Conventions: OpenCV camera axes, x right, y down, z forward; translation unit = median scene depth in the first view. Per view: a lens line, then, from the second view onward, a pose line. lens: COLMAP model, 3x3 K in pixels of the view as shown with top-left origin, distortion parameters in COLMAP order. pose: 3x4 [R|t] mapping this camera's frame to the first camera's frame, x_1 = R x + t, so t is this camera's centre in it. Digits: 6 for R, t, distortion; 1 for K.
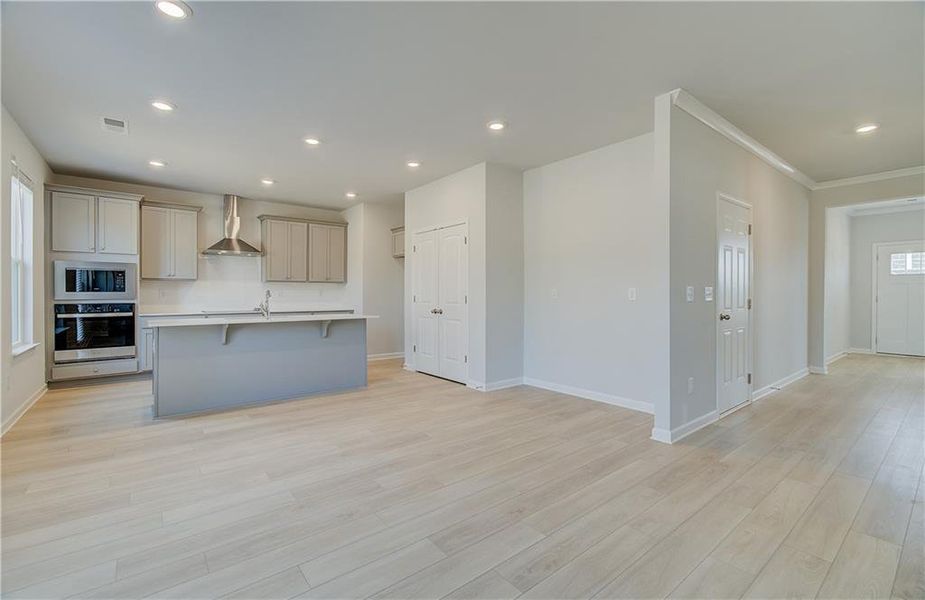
lens RADIAL K [[402.4, 0, 461.3], [0, 402.4, 296.8], [0, 0, 1]] dist [0.011015, 0.000555]
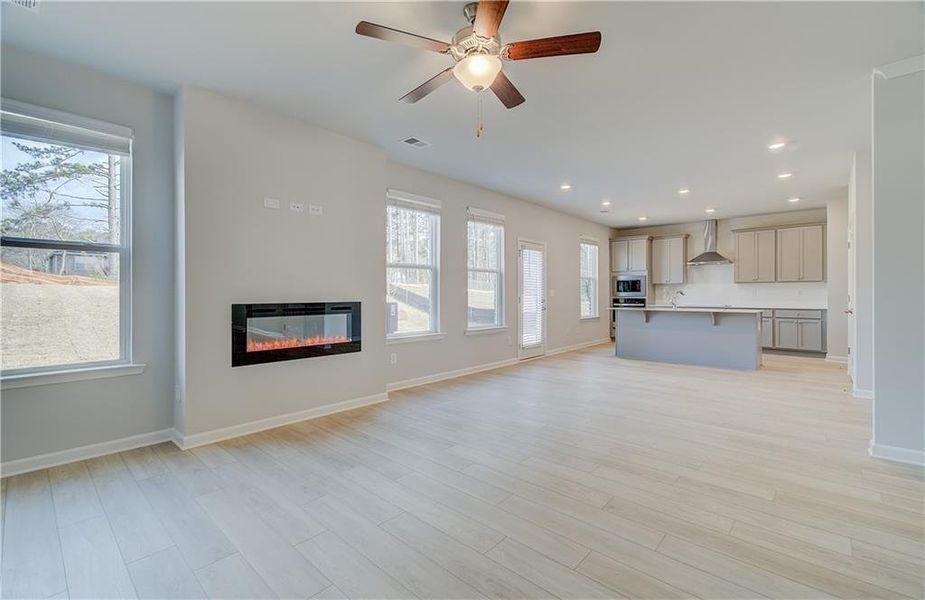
lens RADIAL K [[402.4, 0, 466.3], [0, 402.4, 294.9], [0, 0, 1]] dist [0.011015, 0.000555]
pose [[0.160246, 0.001942, -0.987075, 0.713419], [-0.006561, 0.999978, 0.000902, 0.003561], [0.987055, 0.006332, 0.160255, -0.025835]]
